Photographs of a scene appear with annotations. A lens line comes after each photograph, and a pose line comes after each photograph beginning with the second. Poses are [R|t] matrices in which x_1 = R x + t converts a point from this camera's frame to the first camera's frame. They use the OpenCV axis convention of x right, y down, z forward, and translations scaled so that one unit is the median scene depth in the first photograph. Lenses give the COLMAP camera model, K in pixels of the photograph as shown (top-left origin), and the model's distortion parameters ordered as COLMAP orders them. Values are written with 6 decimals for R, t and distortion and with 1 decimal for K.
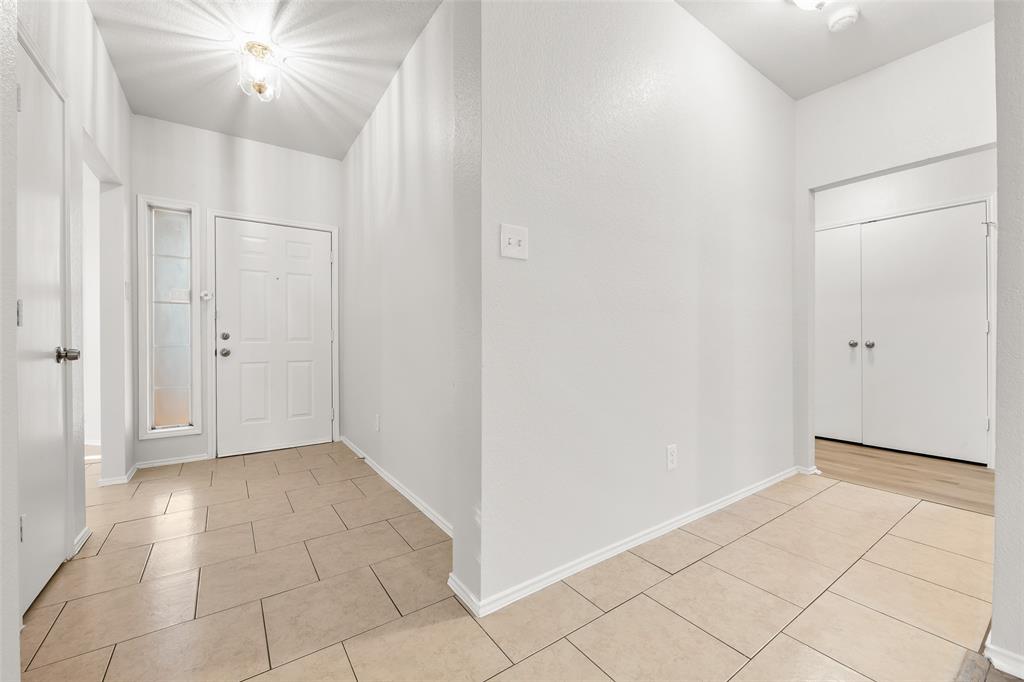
lens RADIAL K [[411.0, 0, 512.6], [0, 411.0, 341.7], [0, 0, 1]] dist [-0.010431, -0.000399]
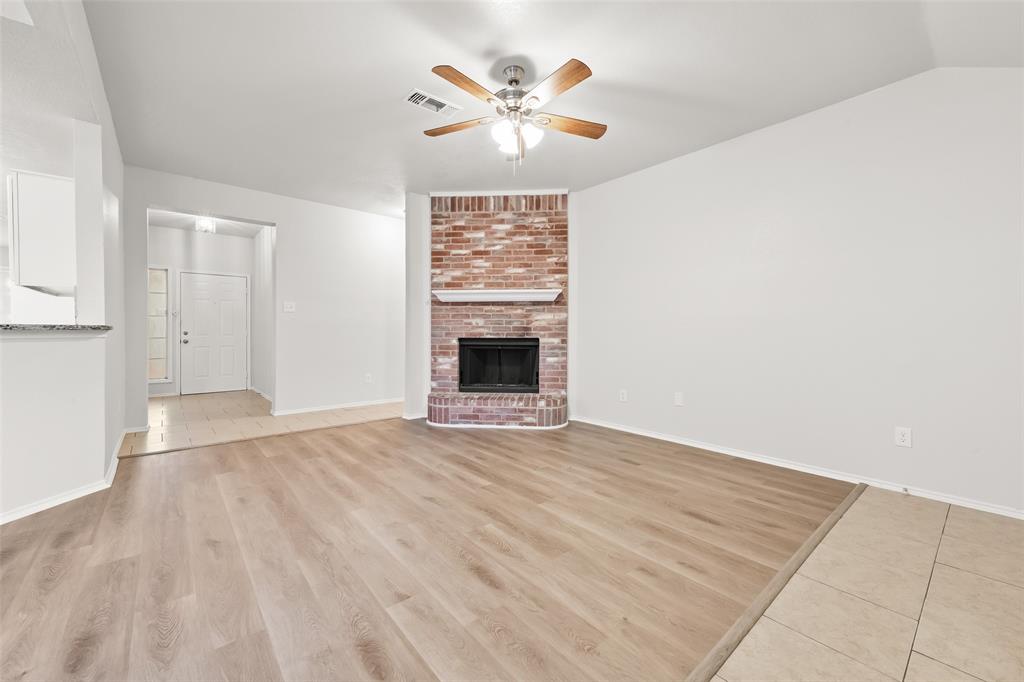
lens RADIAL K [[411.0, 0, 534.6], [0, 411.0, 330.2], [0, 0, 1]] dist [-0.010431, -0.000399]
pose [[0.993018, 0.004689, 0.117867, 0.741149], [-0.004415, 0.999987, -0.002591, -0.030276], [-0.117878, 0.002053, 0.993026, -1.159414]]
